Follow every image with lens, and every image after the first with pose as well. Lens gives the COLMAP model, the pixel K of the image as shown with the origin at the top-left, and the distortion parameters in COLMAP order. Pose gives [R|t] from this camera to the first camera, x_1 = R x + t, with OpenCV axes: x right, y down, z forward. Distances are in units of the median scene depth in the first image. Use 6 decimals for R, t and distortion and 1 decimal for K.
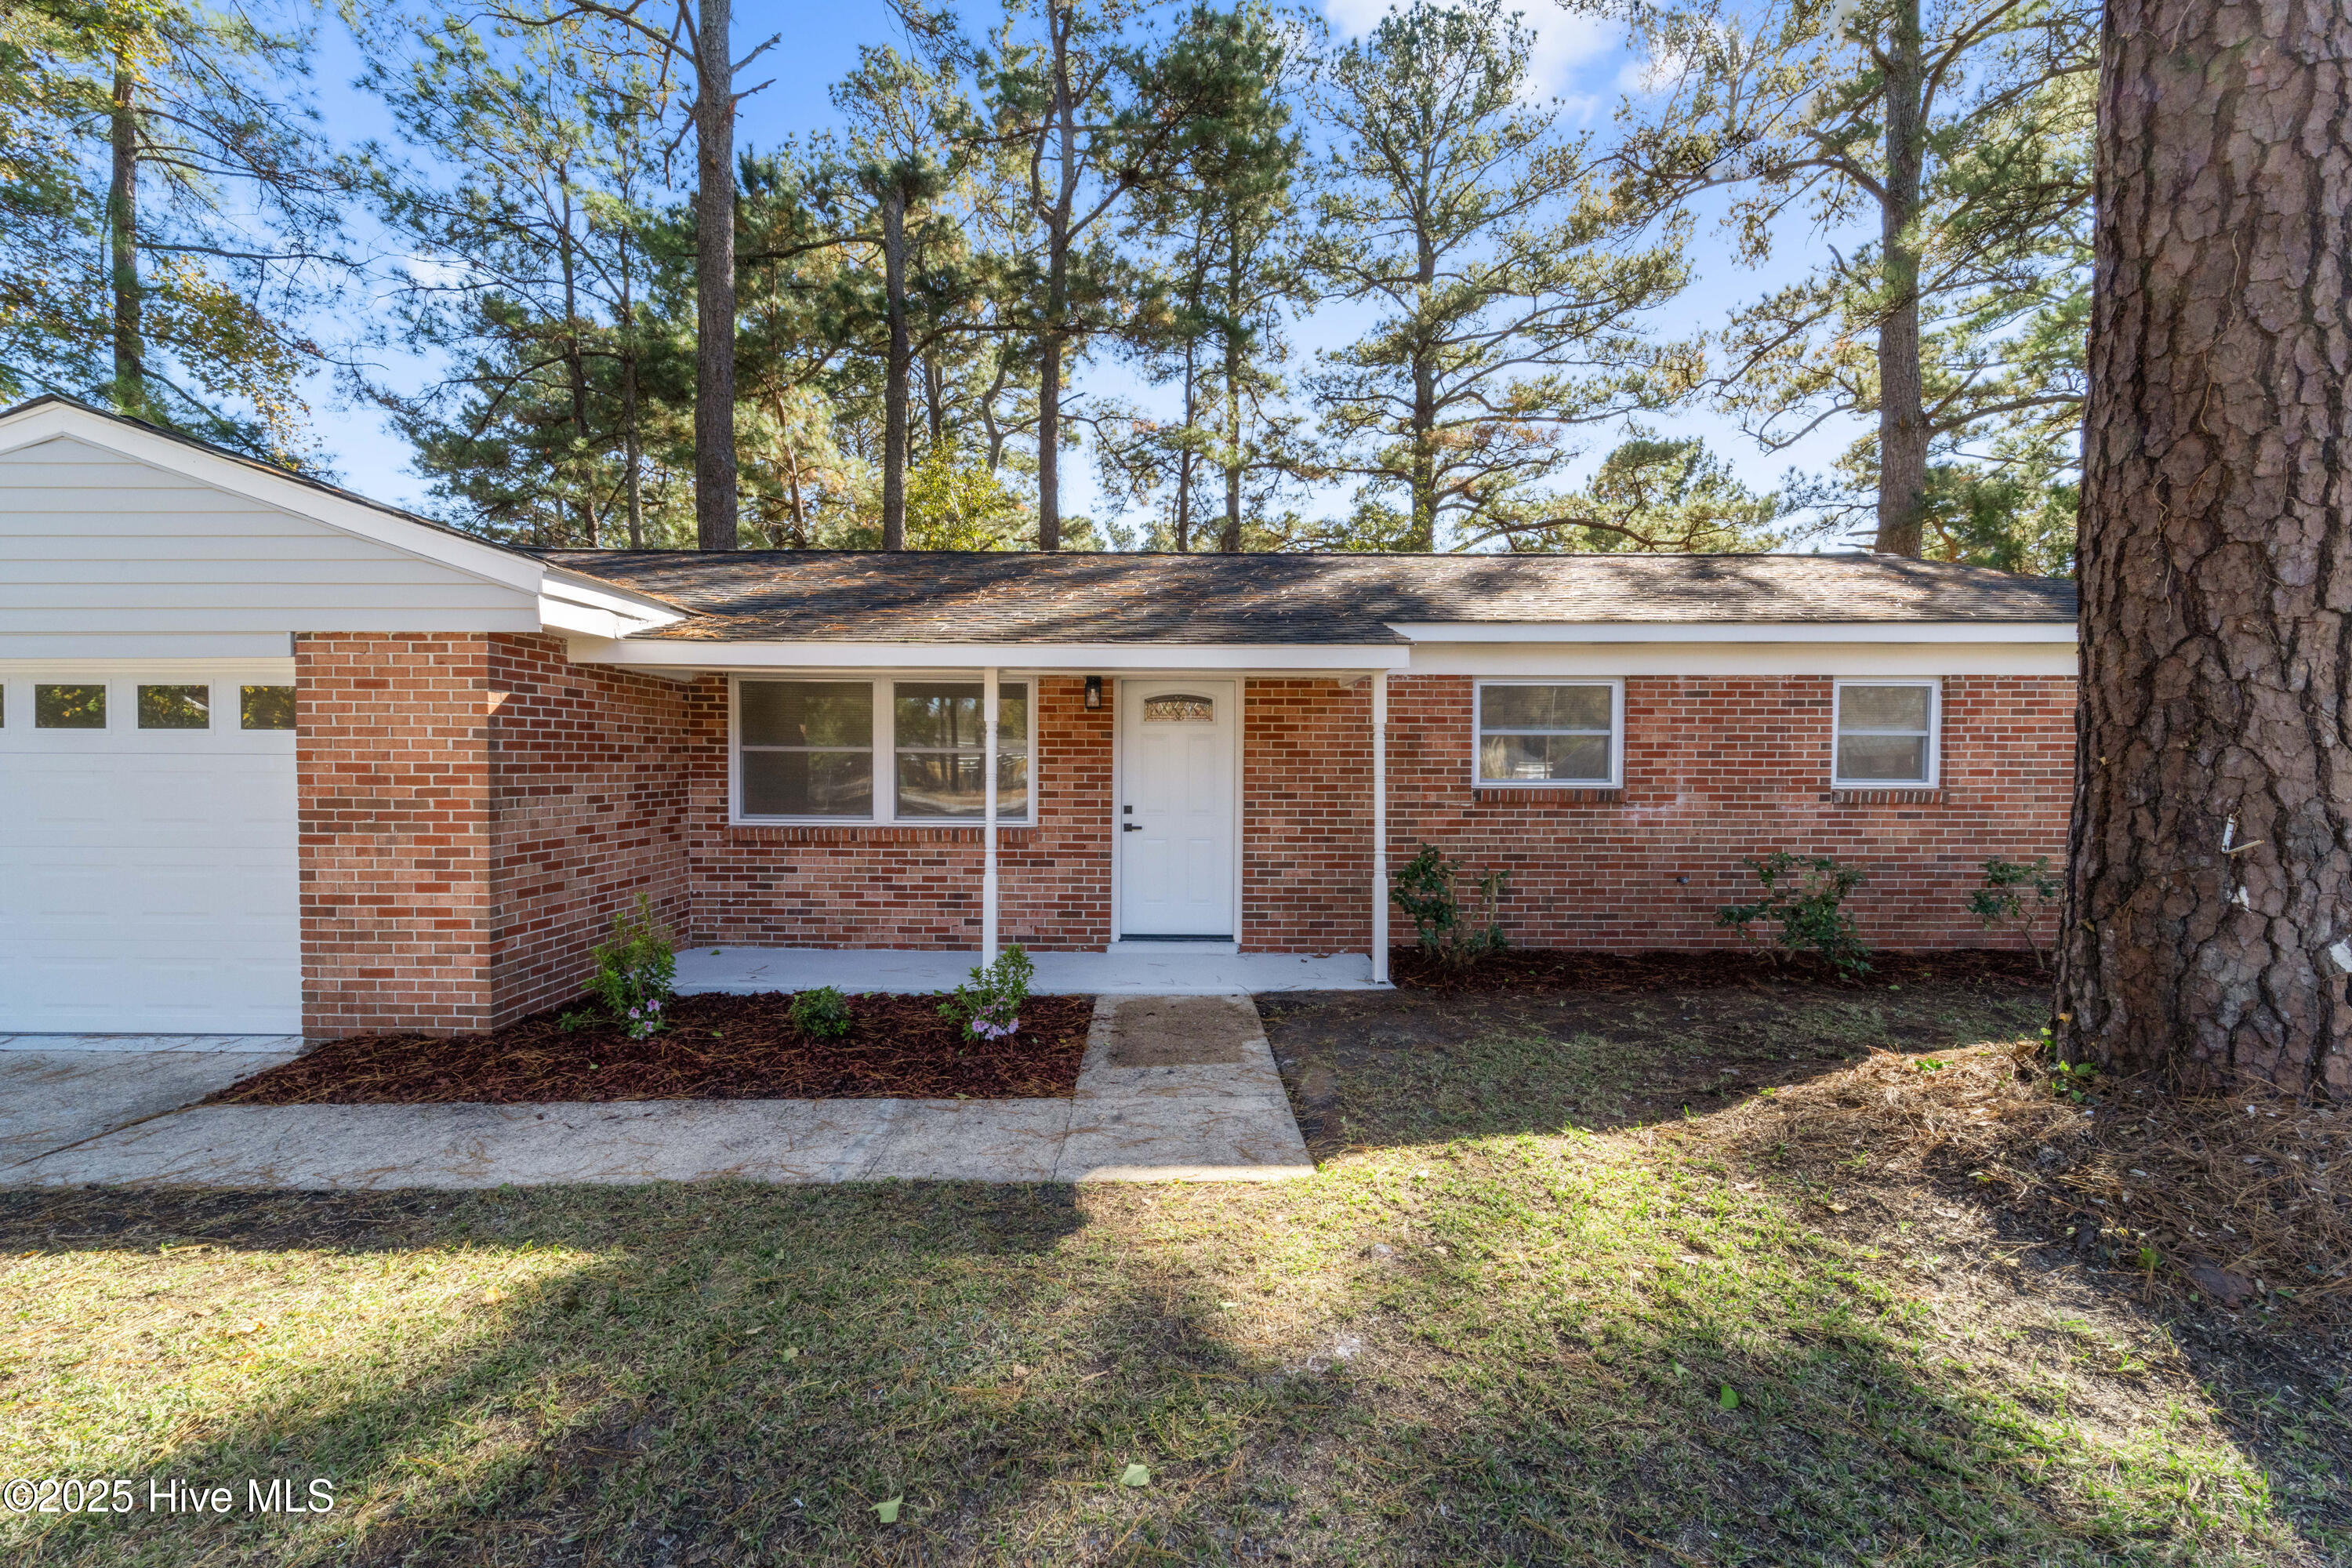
lens RADIAL K [[954.7, 0, 1162.5], [0, 954.7, 782.0], [0, 0, 1]] dist [-0.000223, -0.000100]
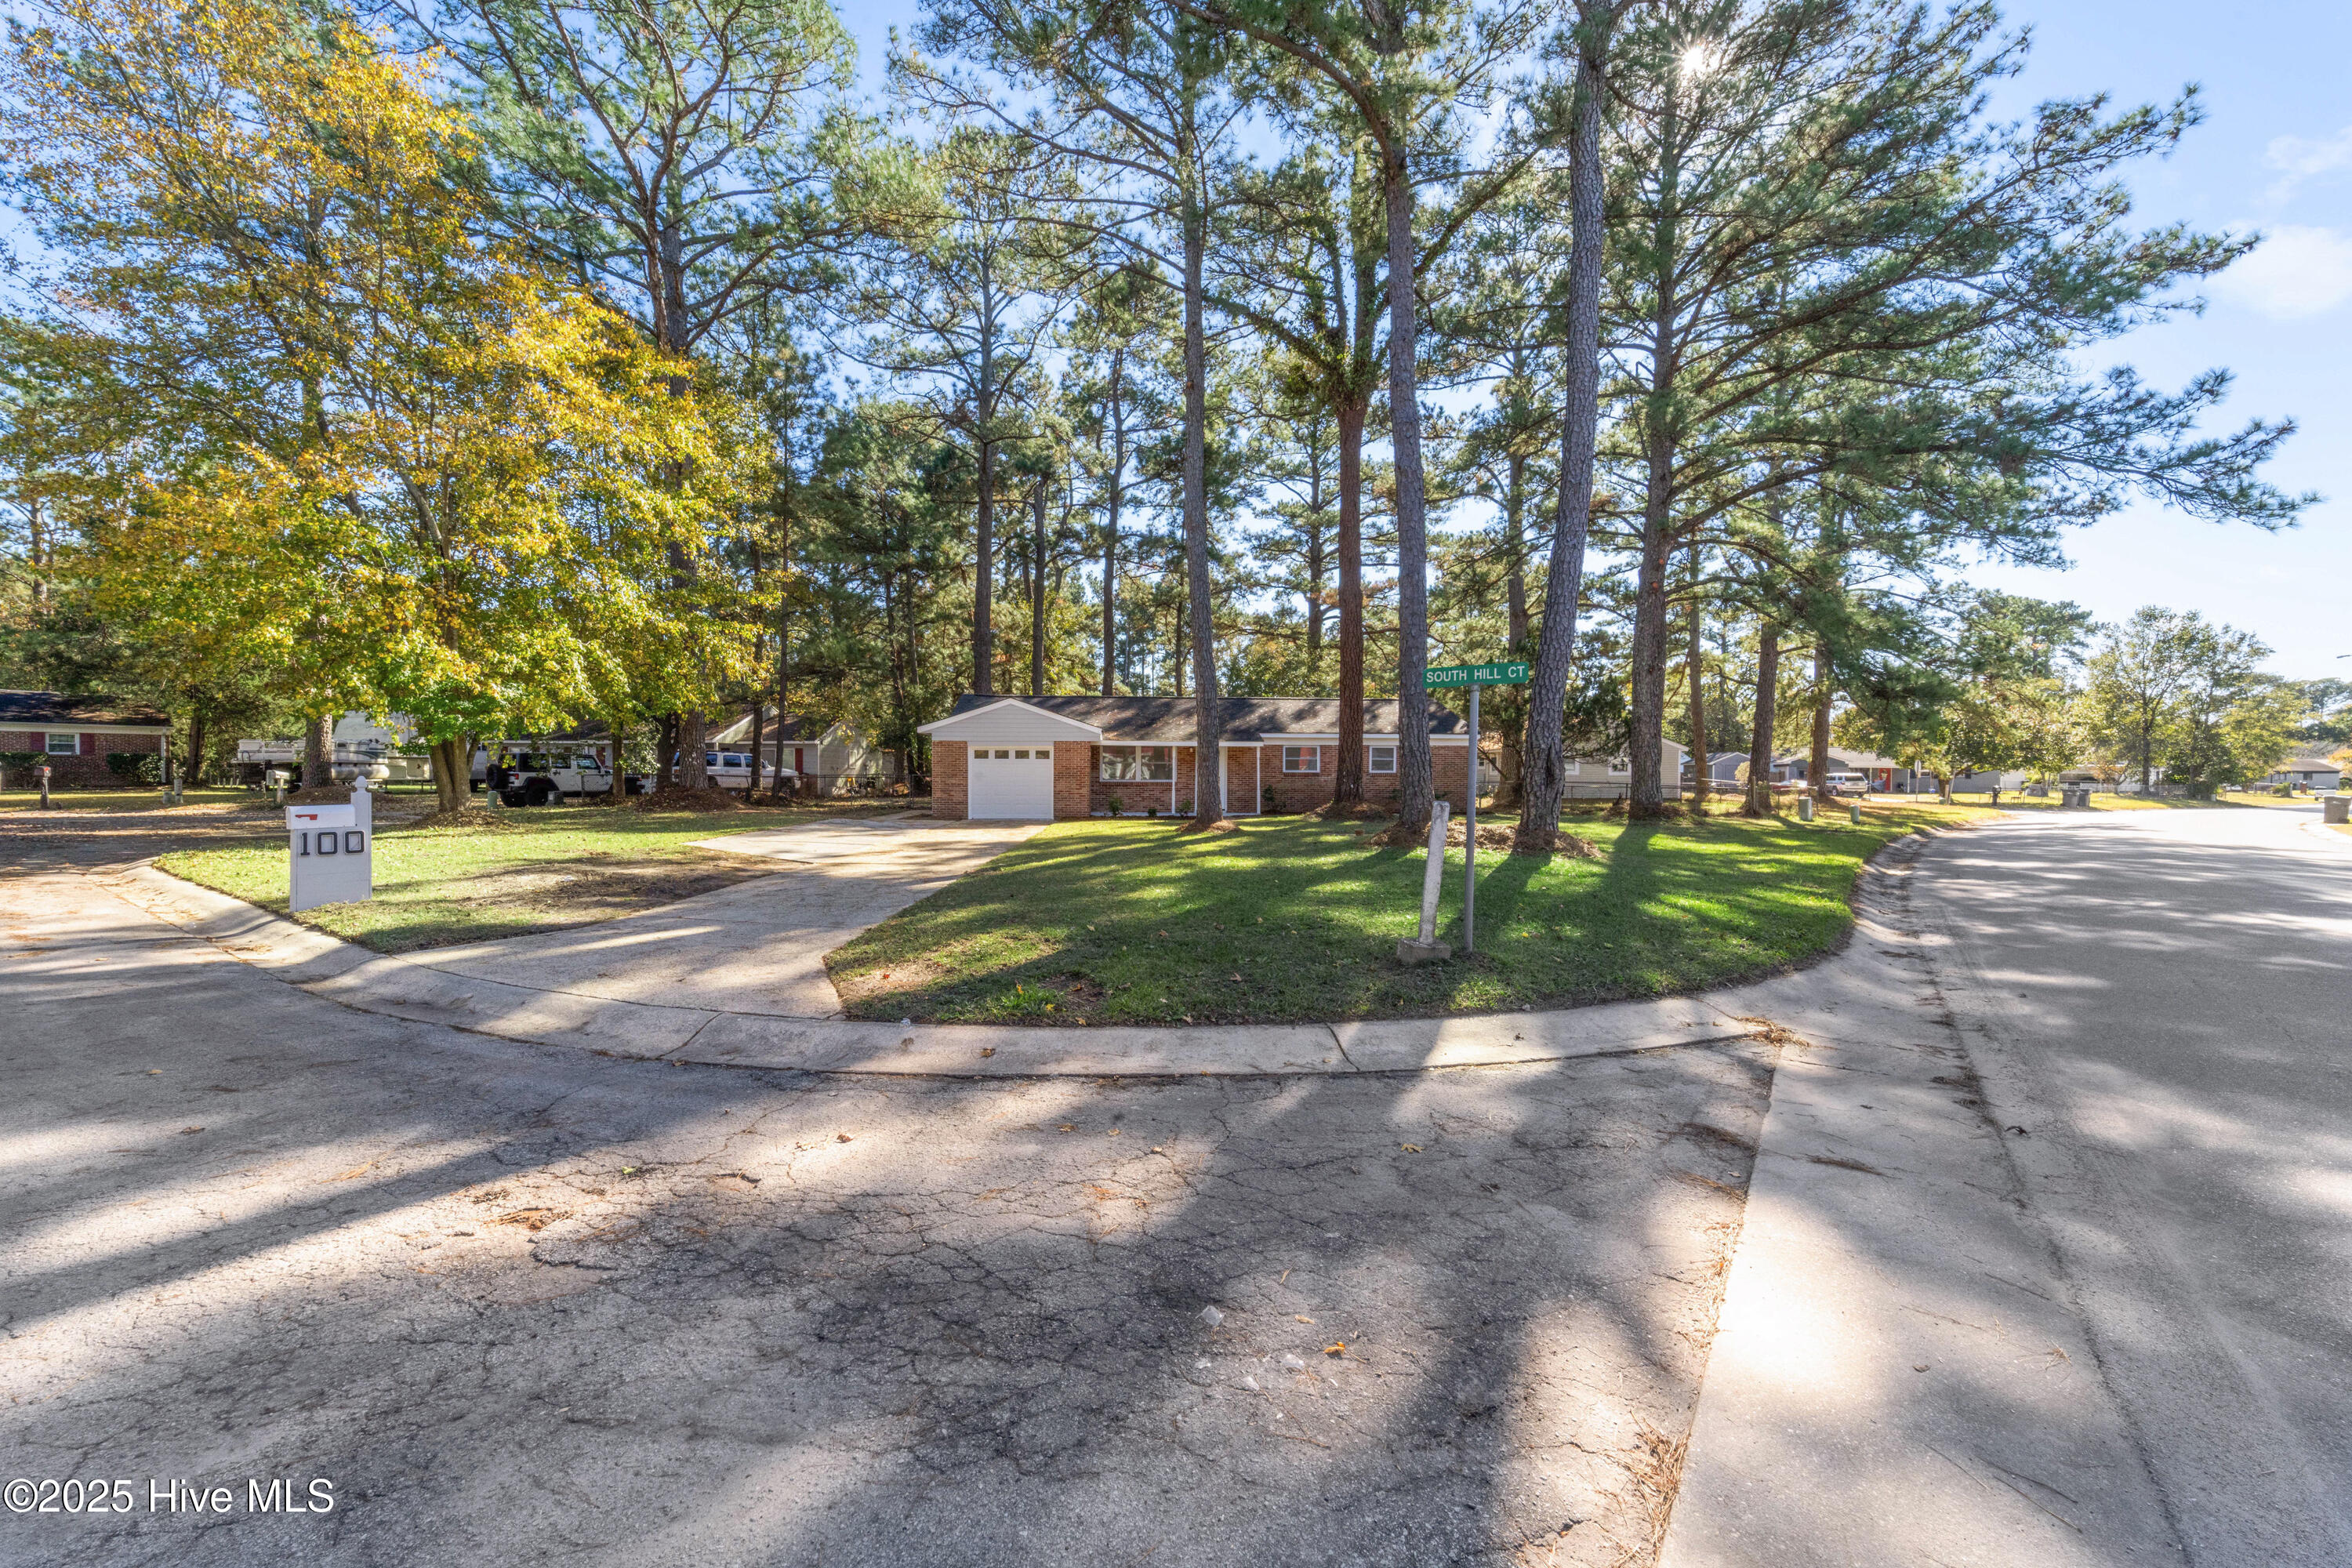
lens RADIAL K [[954.7, 0, 1162.5], [0, 954.7, 782.0], [0, 0, 1]] dist [-0.000223, -0.000100]
pose [[0.998318, 0.000095, 0.057972, -0.460676], [-0.000155, 0.999999, 0.001029, 0.050360], [-0.057972, -0.001036, 0.998318, -3.292780]]
